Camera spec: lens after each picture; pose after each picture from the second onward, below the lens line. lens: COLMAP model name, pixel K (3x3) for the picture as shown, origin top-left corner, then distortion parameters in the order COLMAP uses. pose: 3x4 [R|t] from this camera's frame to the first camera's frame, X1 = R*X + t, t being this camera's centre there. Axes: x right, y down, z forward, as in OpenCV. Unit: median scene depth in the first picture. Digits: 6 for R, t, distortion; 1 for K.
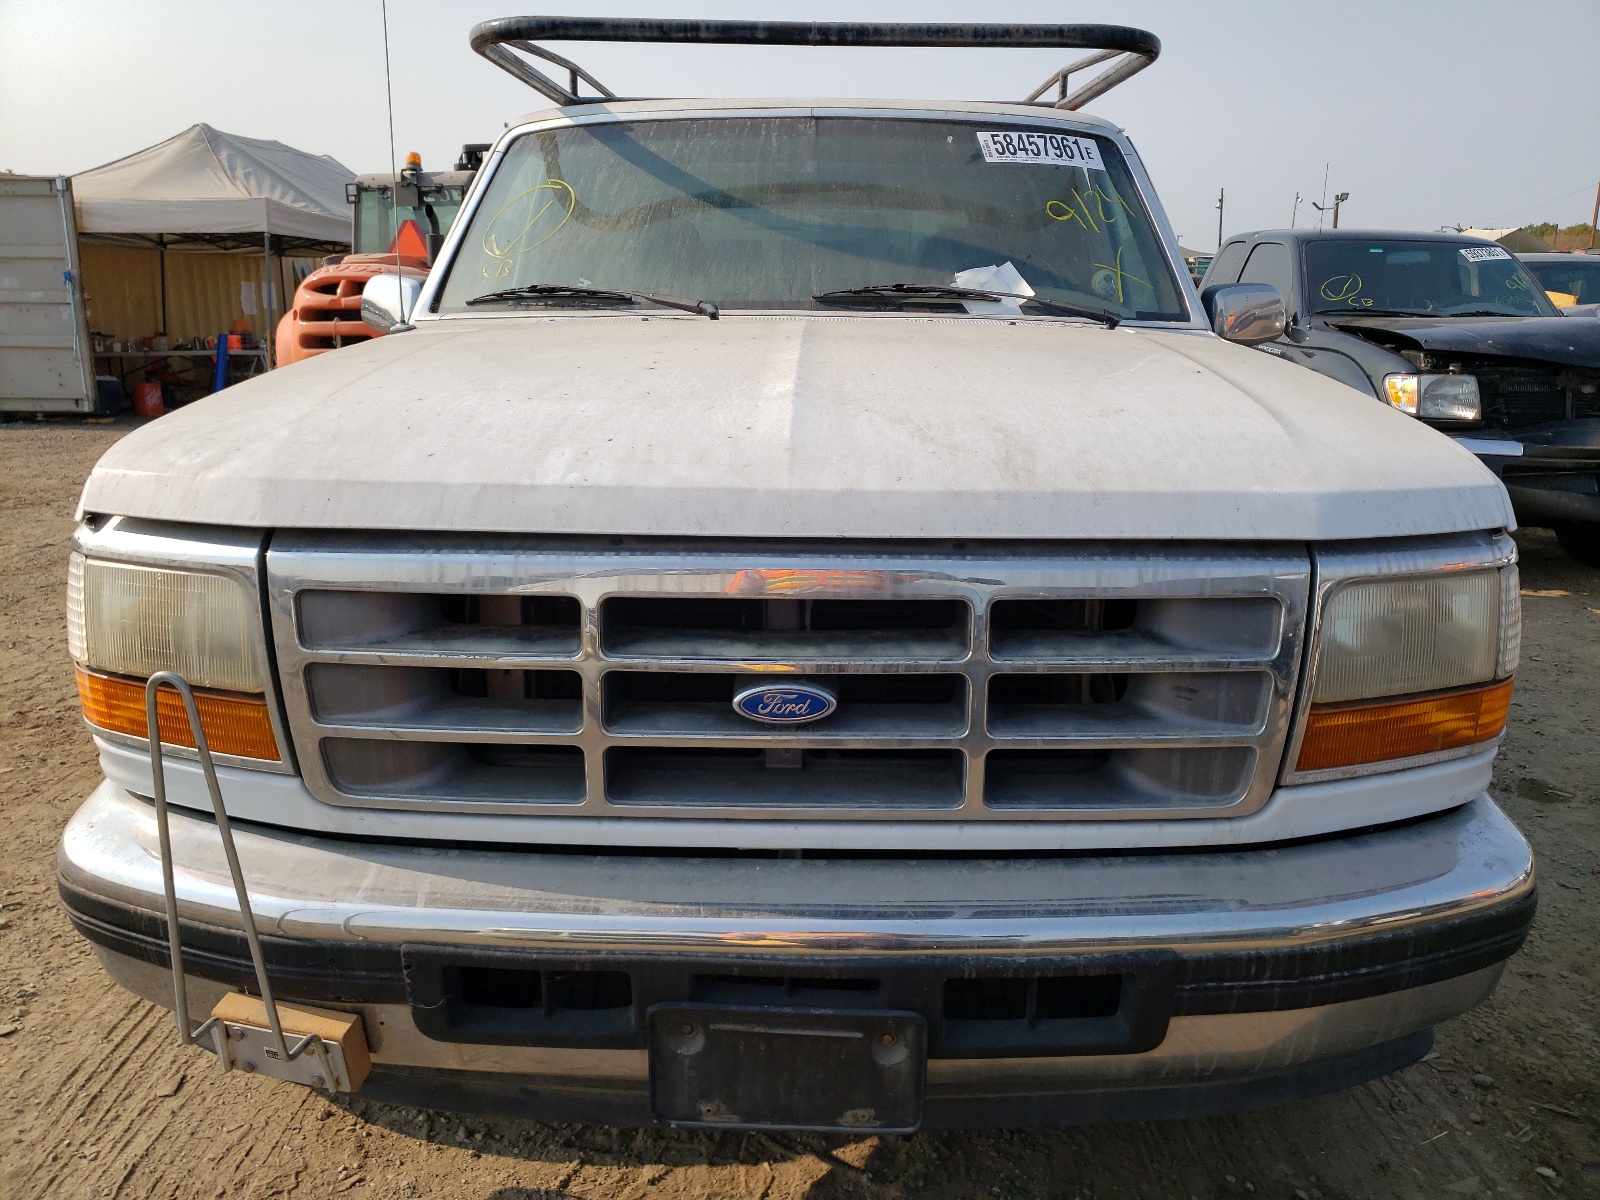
lens RADIAL K [[1251.8, 0, 800.2], [0, 1251.8, 593.4], [0, 0, 1]] dist [0.050260, -0.006197]
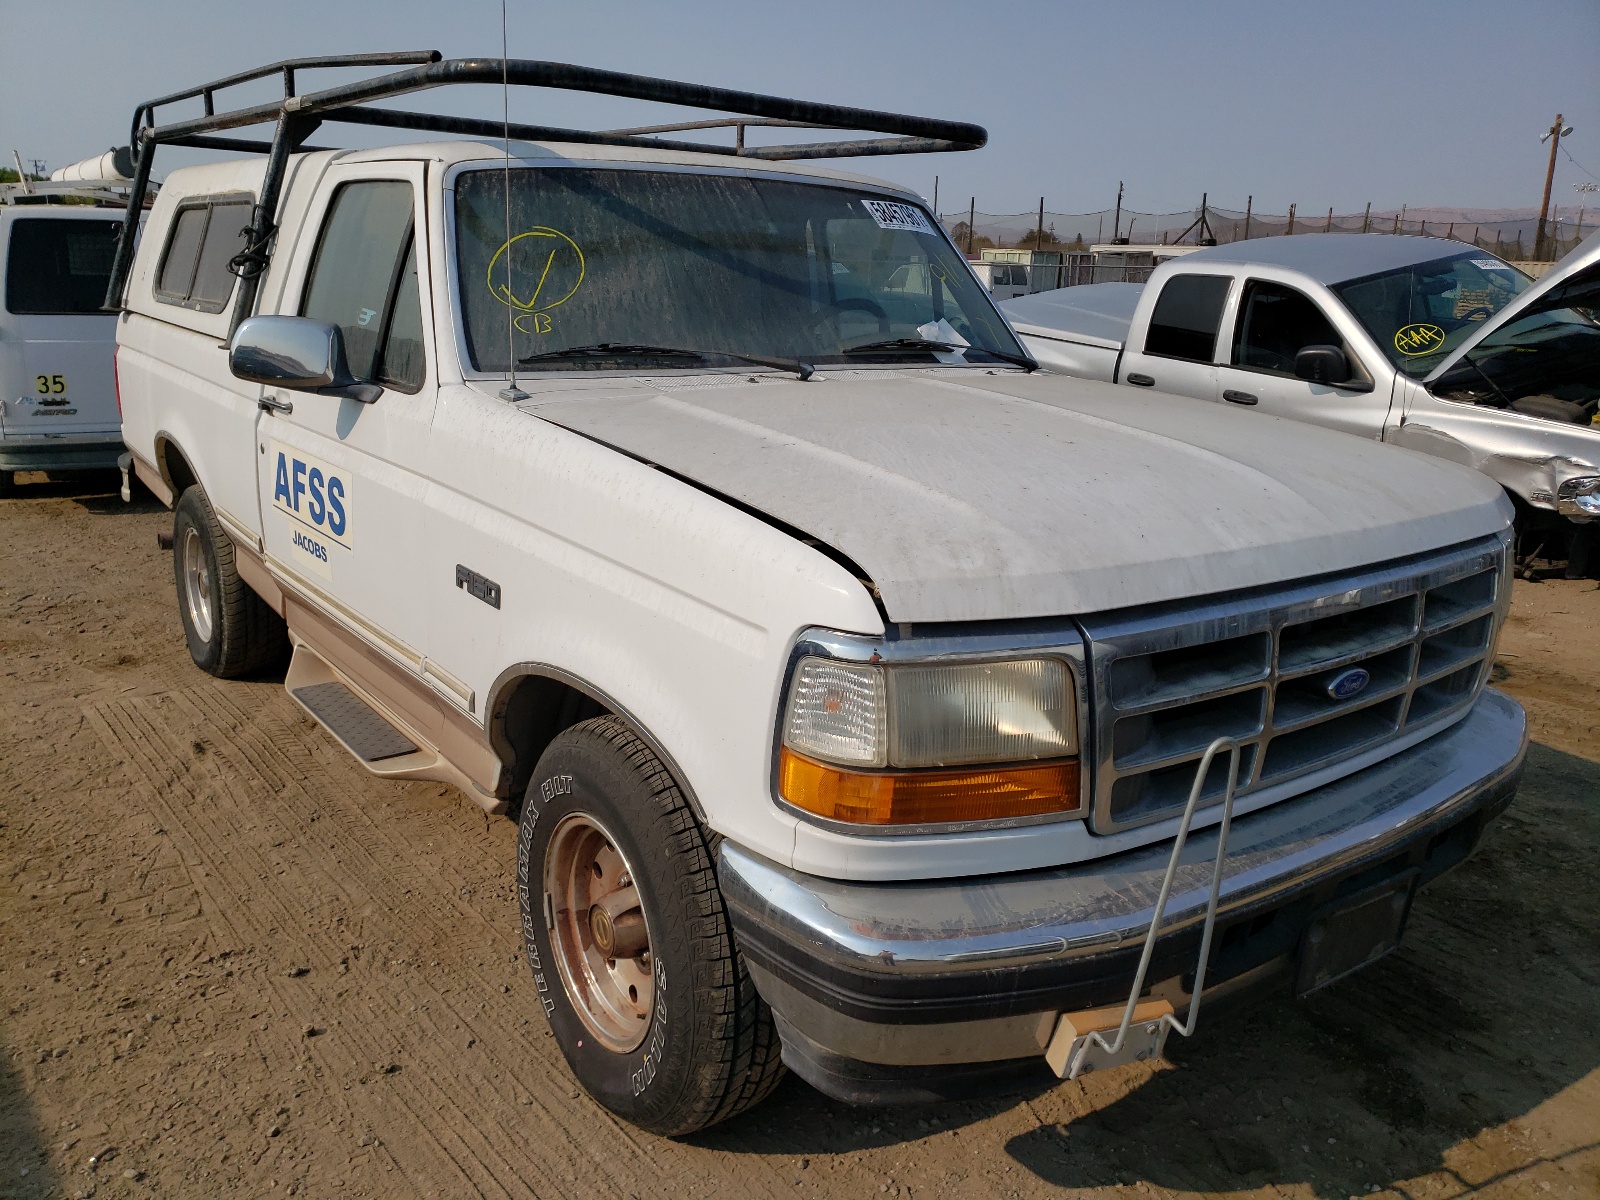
lens RADIAL K [[1251.8, 0, 797.4], [0, 1251.8, 604.7], [0, 0, 1]] dist [0.050260, -0.006197]
pose [[0.787516, -0.144387, 0.599141, -0.729530], [0.118873, 0.989500, 0.082212, -0.104926], [-0.604721, 0.006478, 0.796411, 0.113742]]
